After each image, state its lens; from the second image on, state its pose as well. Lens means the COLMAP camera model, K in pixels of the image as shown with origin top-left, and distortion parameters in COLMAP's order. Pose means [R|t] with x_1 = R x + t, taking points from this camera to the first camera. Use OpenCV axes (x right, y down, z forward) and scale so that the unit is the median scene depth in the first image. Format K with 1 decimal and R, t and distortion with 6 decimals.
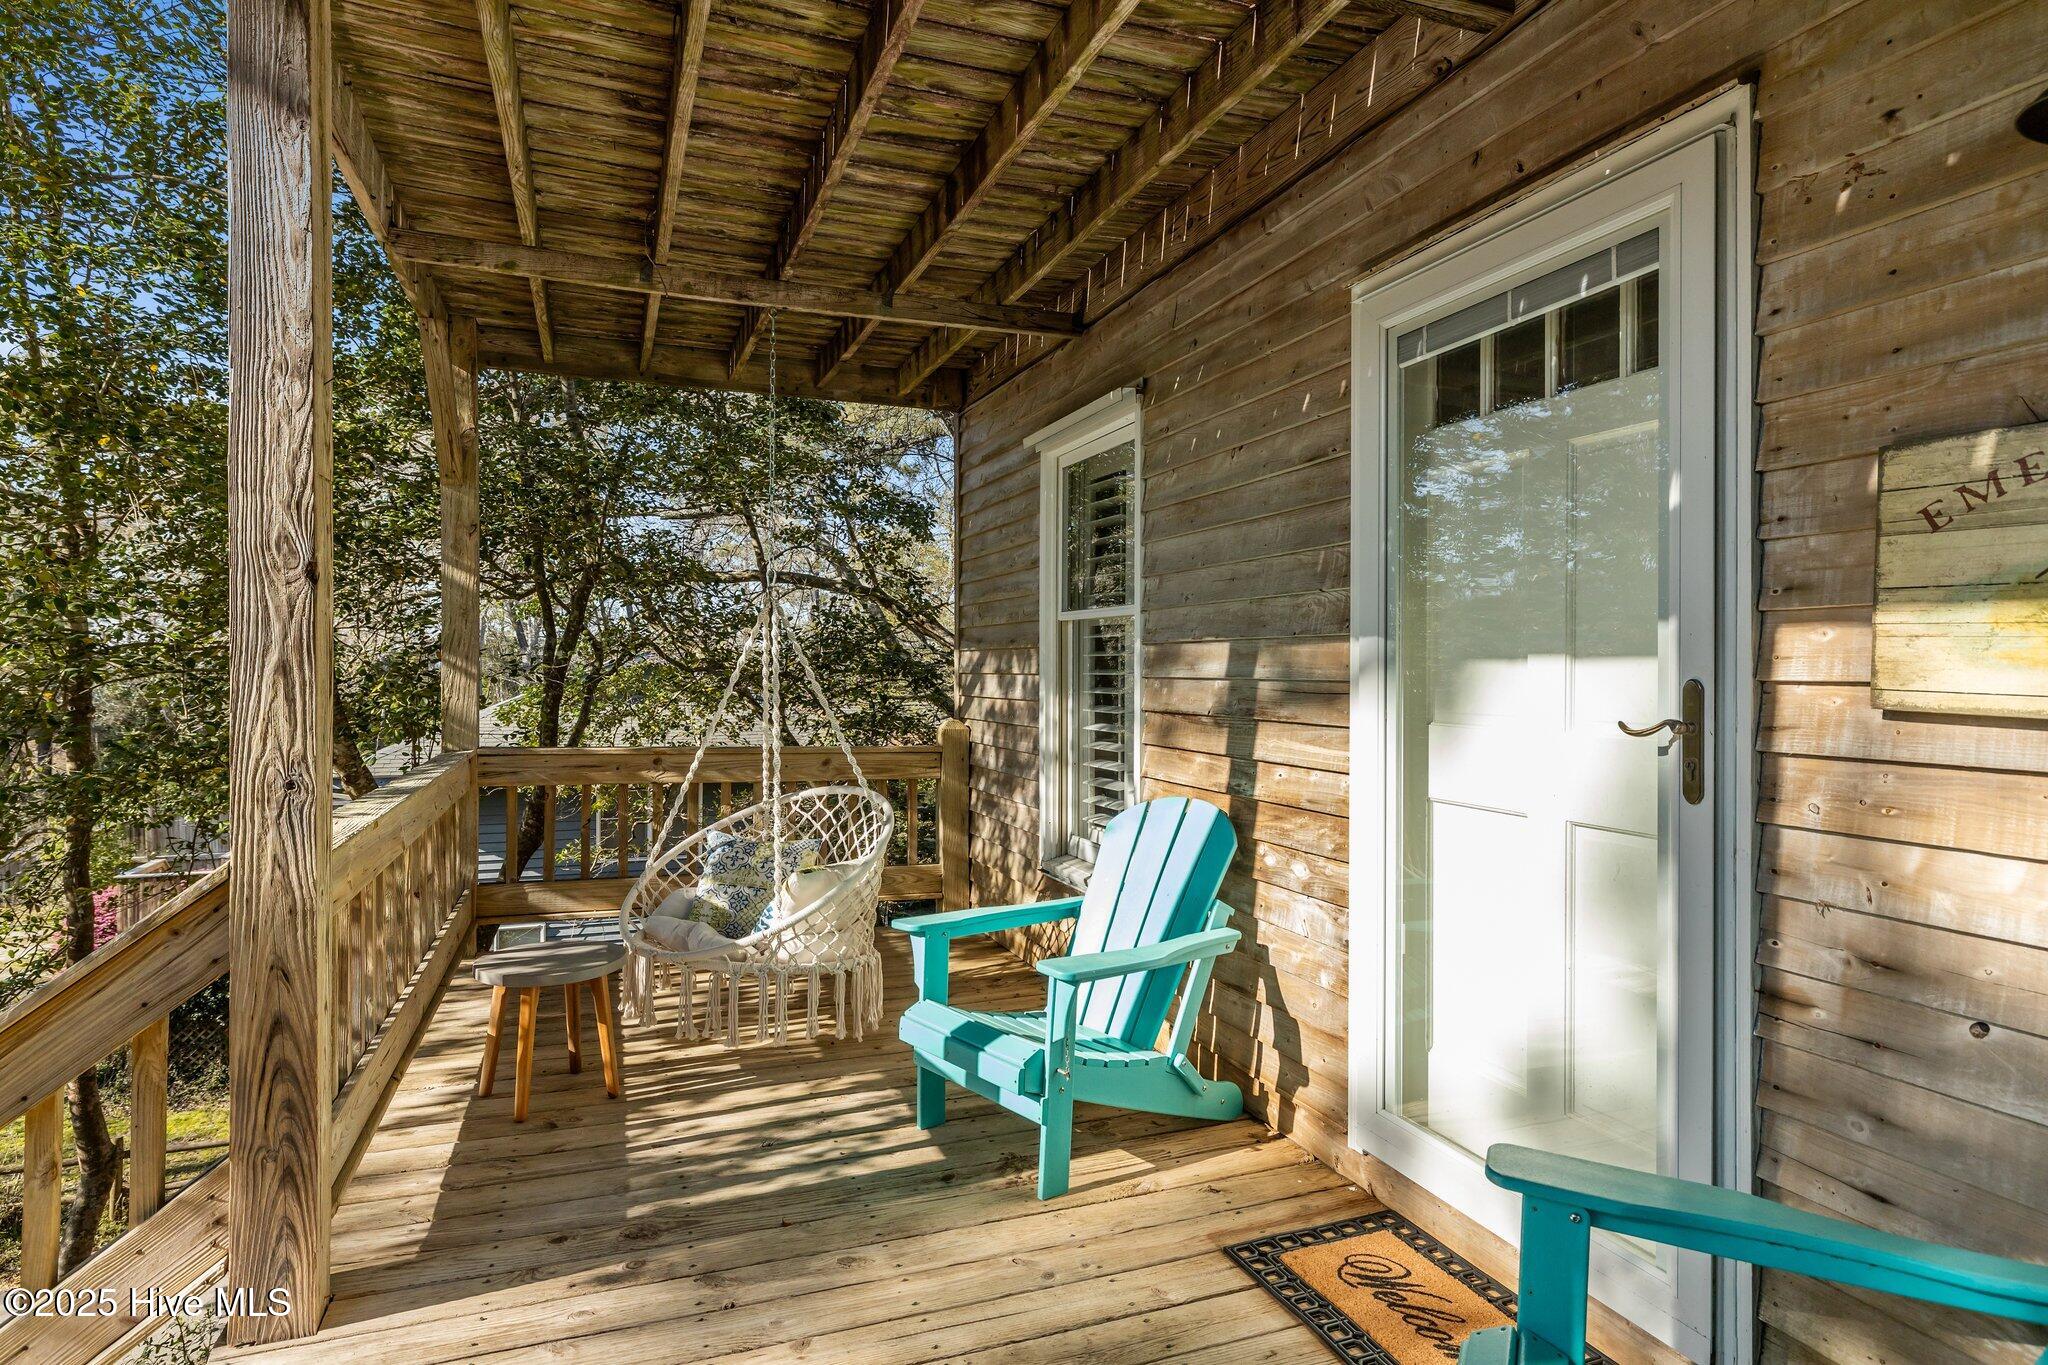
lens RADIAL K [[1096.4, 0, 1024.0], [0, 1096.4, 682.5], [0, 0, 1]] dist [0.004119, -0.000239]
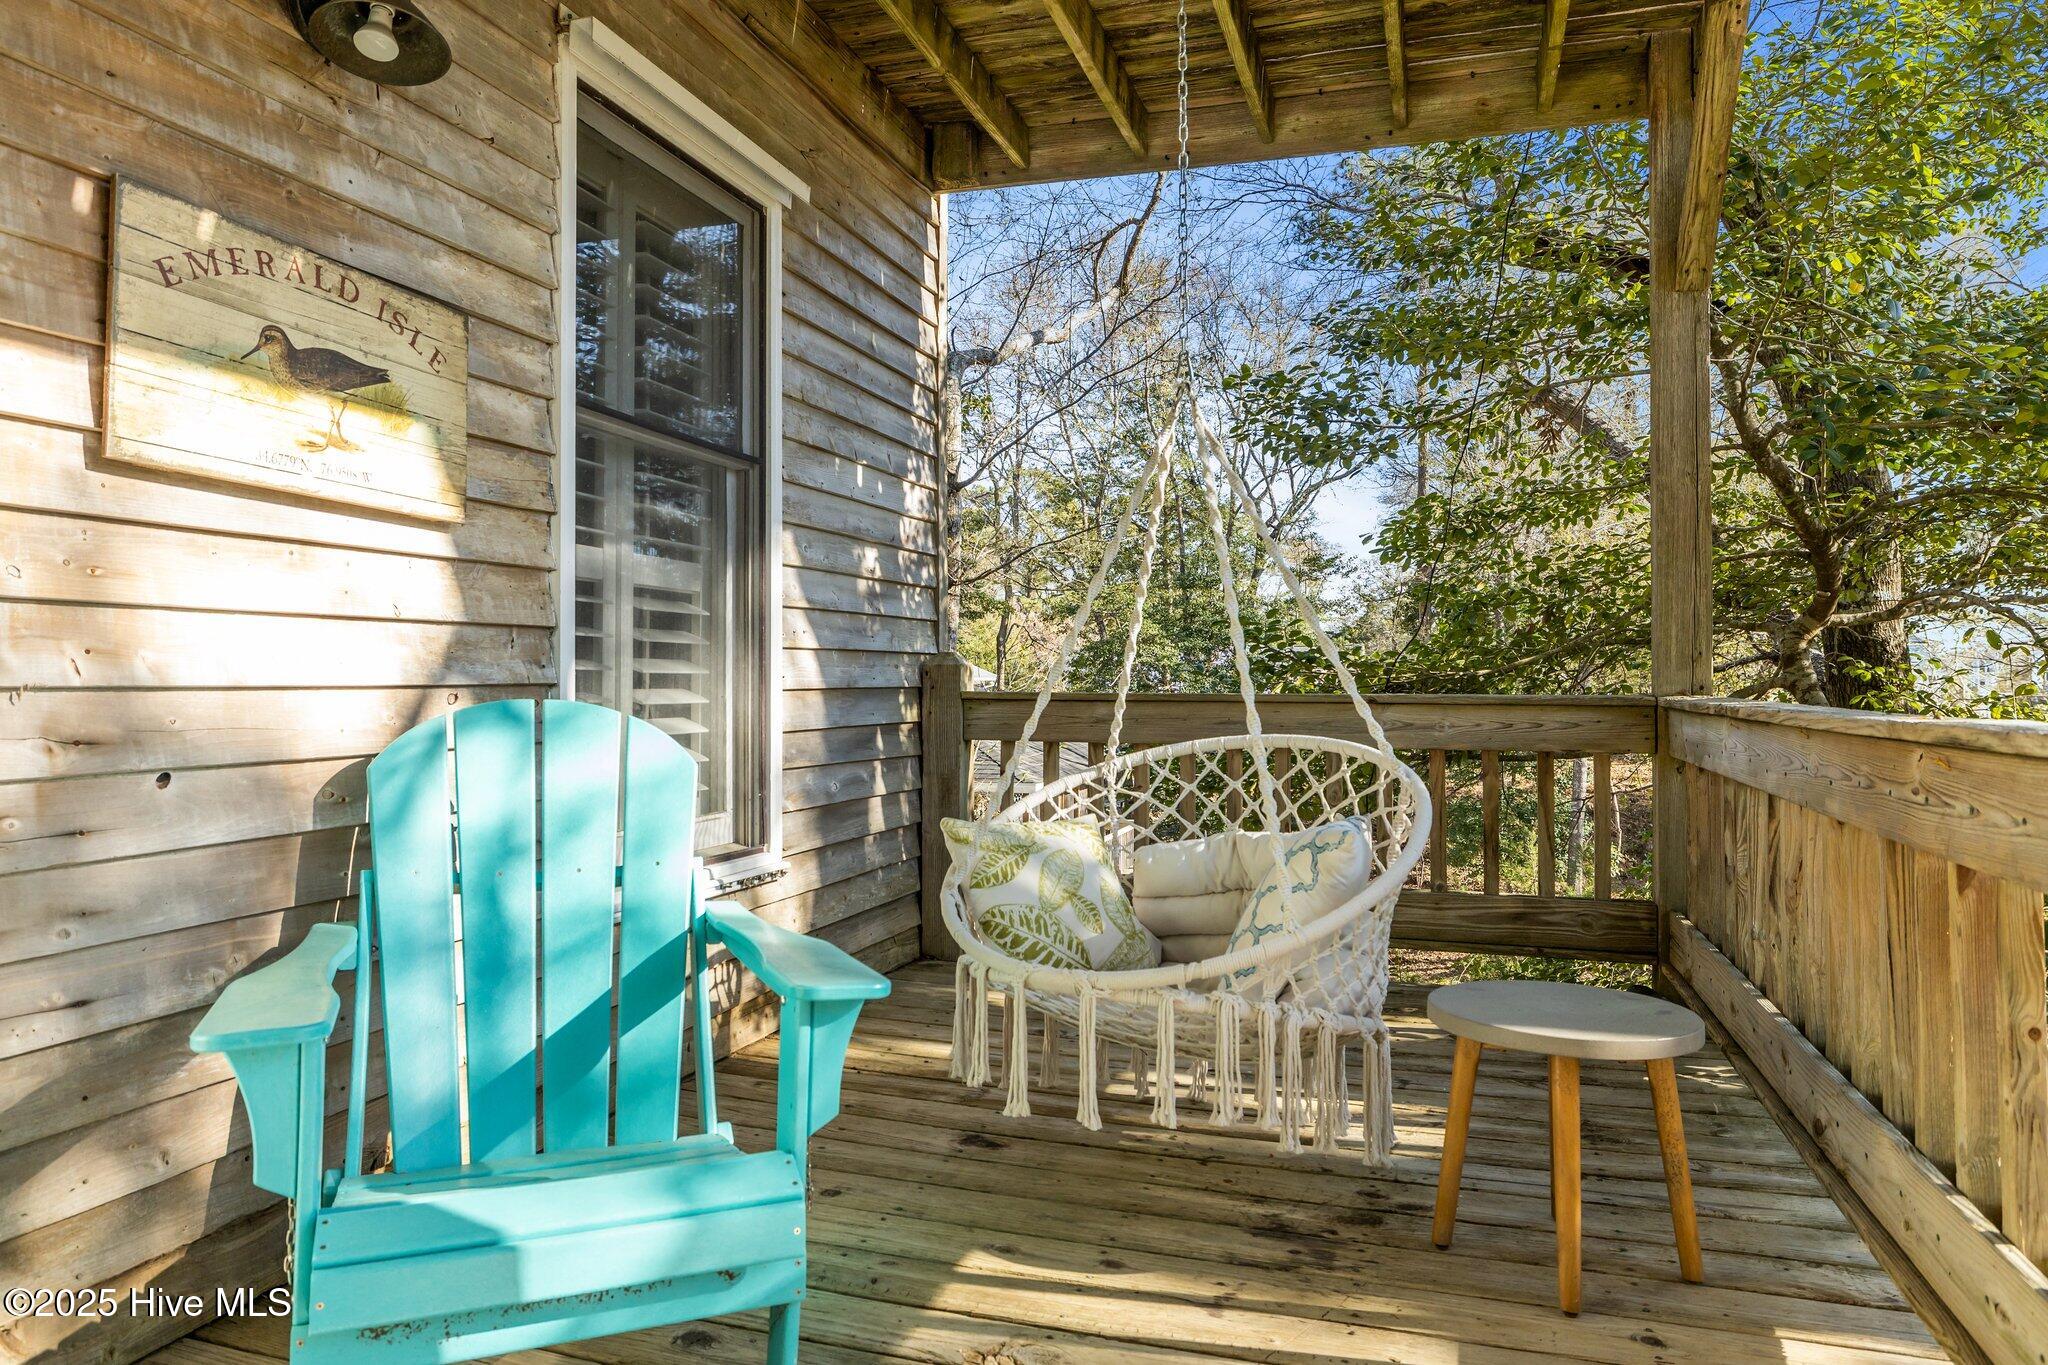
lens RADIAL K [[1272.5, 0, 1024.0], [0, 1272.5, 682.5], [0, 0, 1]] dist [-0.036513, -0.000869]
pose [[-0.771604, -0.010044, 0.636023, -0.498822], [-0.002757, 0.999919, 0.012446, 0.208291], [-0.636097, 0.007850, -0.771569, 1.401257]]
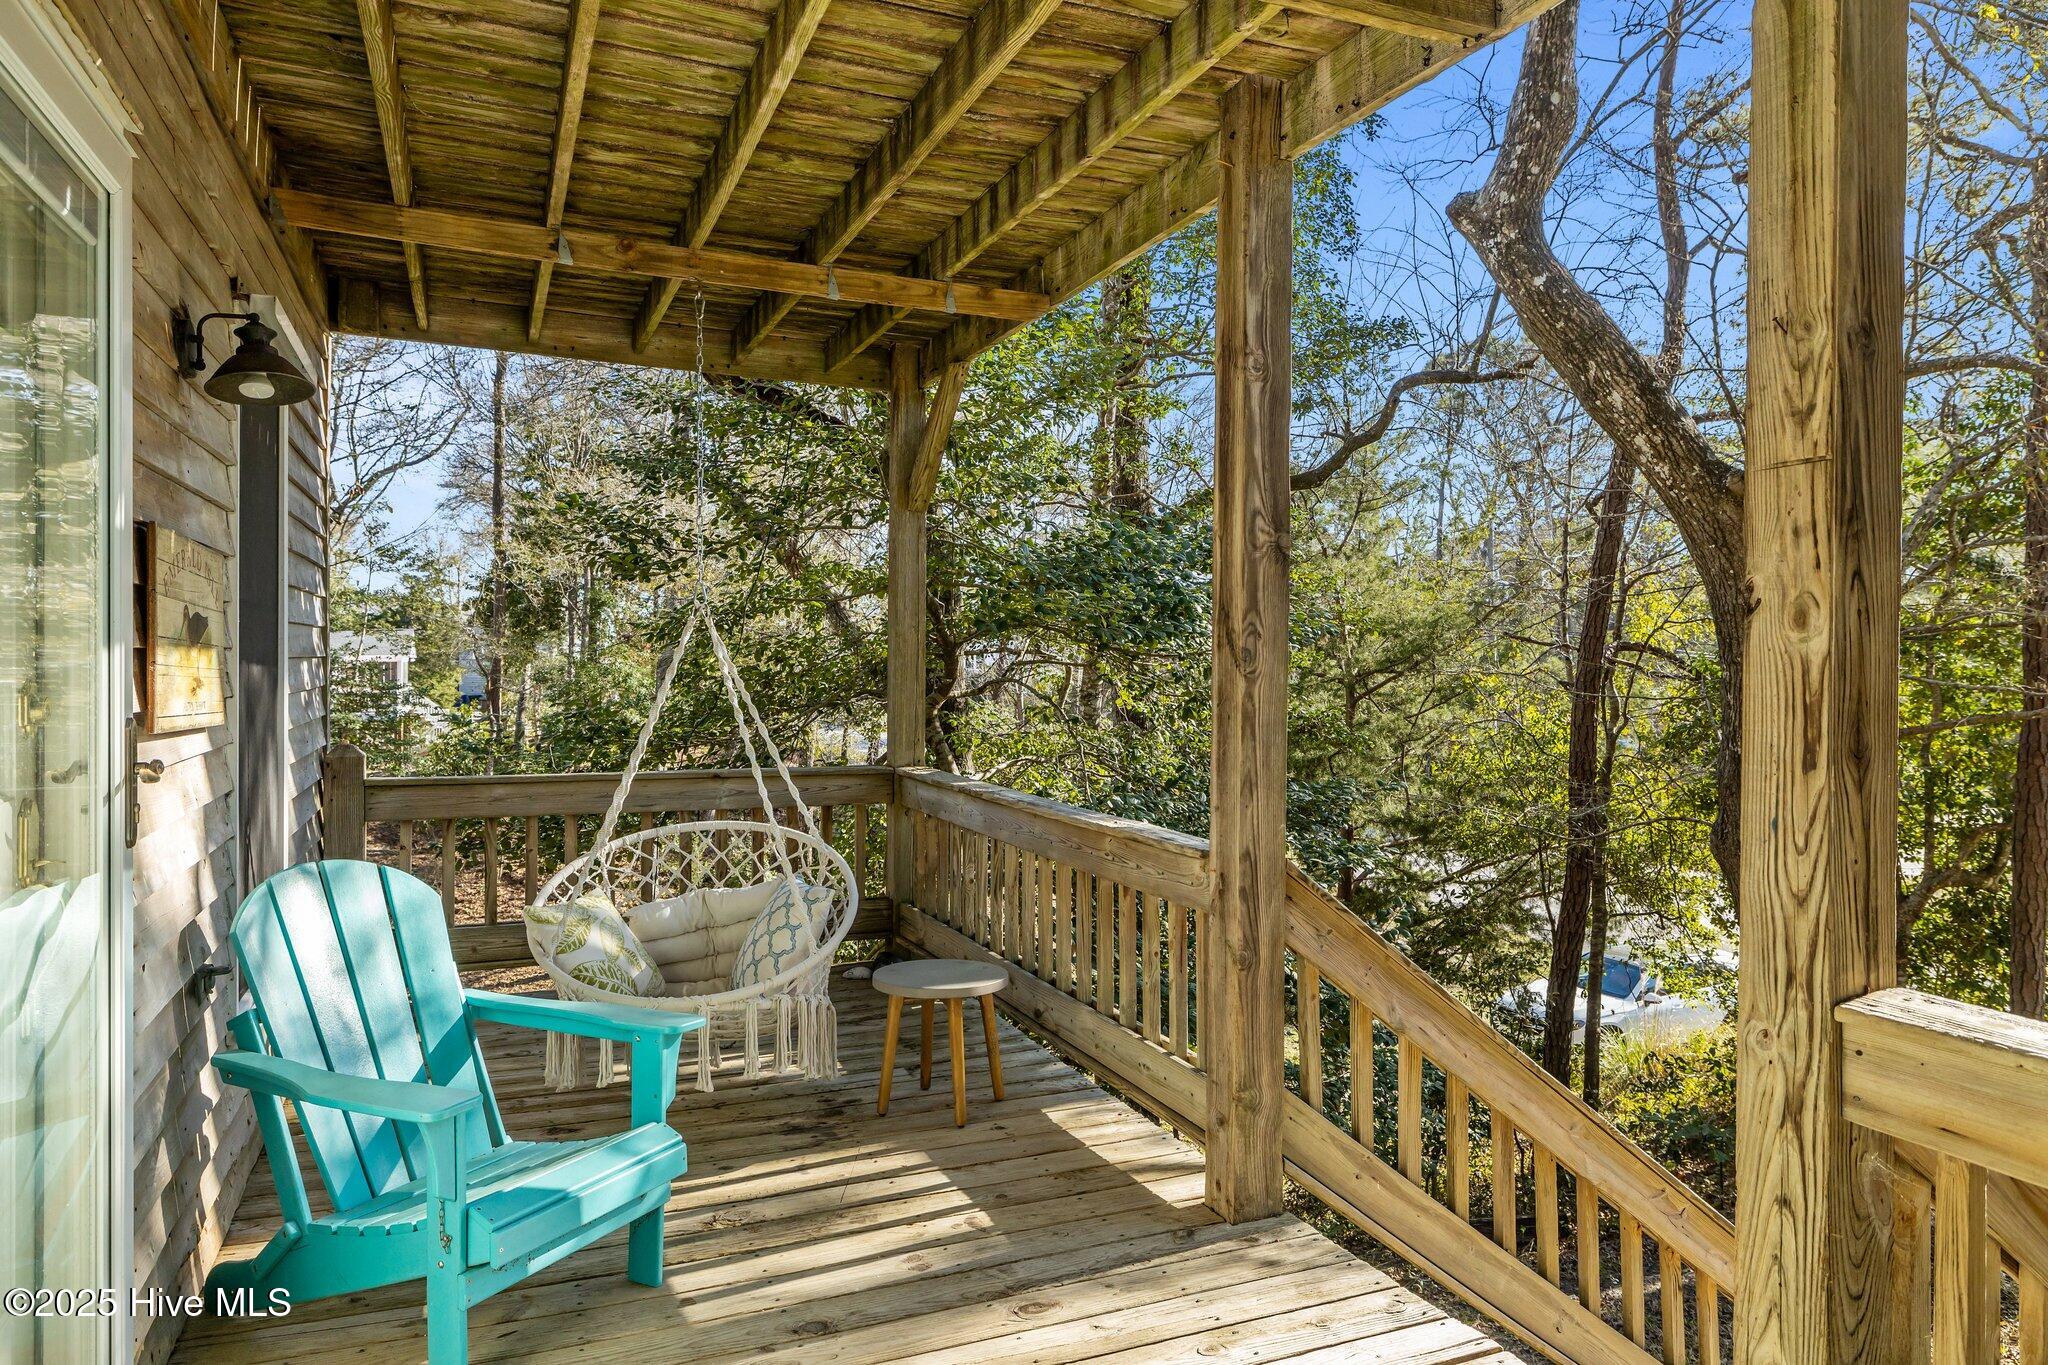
lens RADIAL K [[1272.5, 0, 1024.0], [0, 1272.5, 682.5], [0, 0, 1]] dist [-0.036513, -0.000869]
pose [[-0.999146, -0.011190, -0.039779, -0.129724], [-0.012135, 0.999648, 0.023580, -0.091483], [0.039501, 0.024042, -0.998930, 2.612405]]
